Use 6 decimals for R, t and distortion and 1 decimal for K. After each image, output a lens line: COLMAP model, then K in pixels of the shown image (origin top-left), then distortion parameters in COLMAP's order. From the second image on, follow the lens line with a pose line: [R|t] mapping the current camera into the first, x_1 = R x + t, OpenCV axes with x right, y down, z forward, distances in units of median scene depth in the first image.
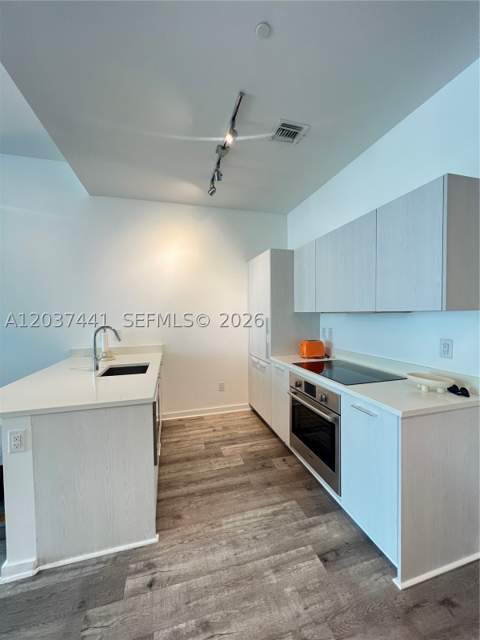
lens RADIAL K [[254.6, 0, 239.2], [0, 254.6, 320.4], [0, 0, 1]] dist [-0.001052, 0.000451]
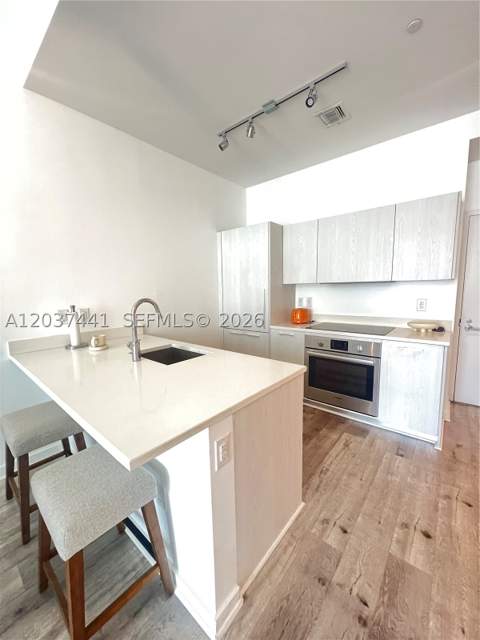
lens RADIAL K [[254.6, 0, 238.5], [0, 254.6, 320.1], [0, 0, 1]] dist [-0.001052, 0.000451]
pose [[0.828264, -0.072932, 0.555572, -0.693217], [0.027140, 0.995551, 0.090230, 0.022508], [-0.559681, -0.059656, 0.826558, 0.229577]]
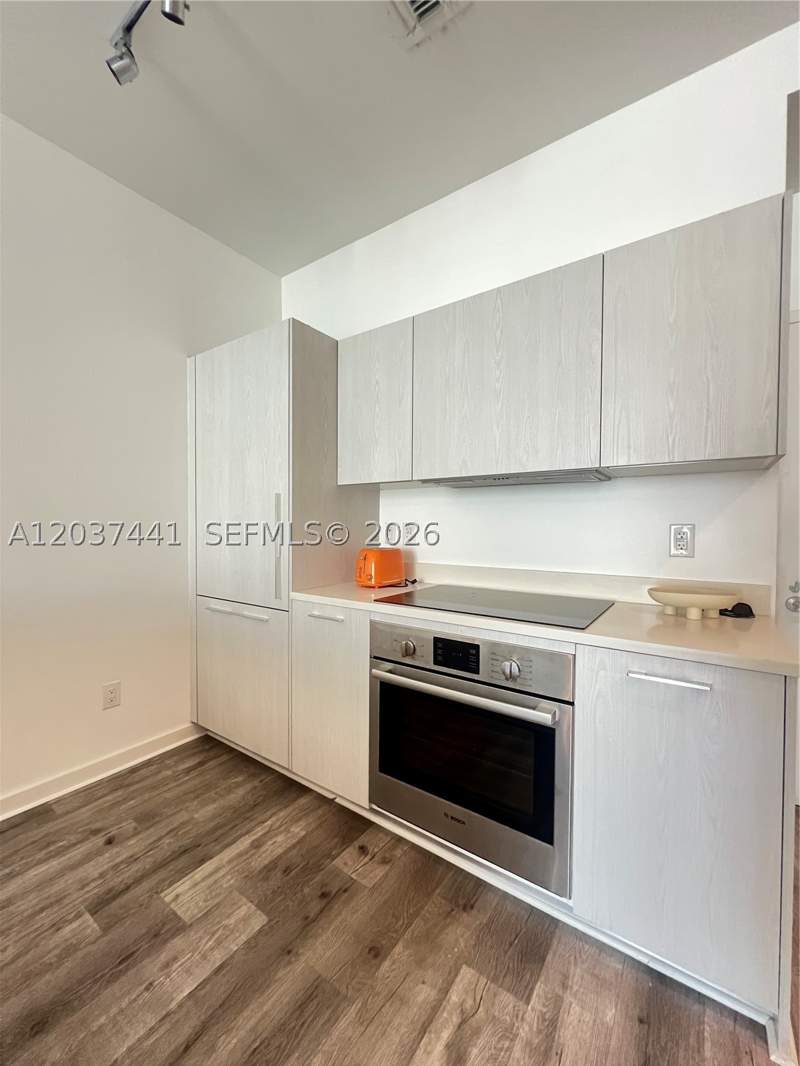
lens RADIAL K [[427.0, 0, 397.3], [0, 427.0, 533.6], [0, 0, 1]] dist [-0.000350, -0.000015]
pose [[0.779638, 0.002370, 0.626226, -0.193751], [0.004899, 0.999939, -0.009884, 0.071390], [-0.626211, 0.010774, 0.779579, 0.455504]]
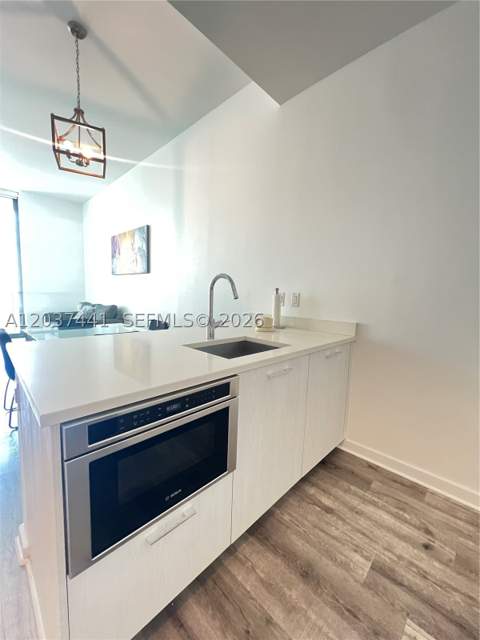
lens RADIAL K [[256.4, 0, 237.8], [0, 256.4, 314.0], [0, 0, 1]] dist [-0.000350, -0.000015]
pose [[0.500984, 0.095986, -0.860117, 0.084298], [-0.060508, 0.995283, 0.075826, 0.065789], [0.863339, 0.014056, 0.504429, 0.675186]]
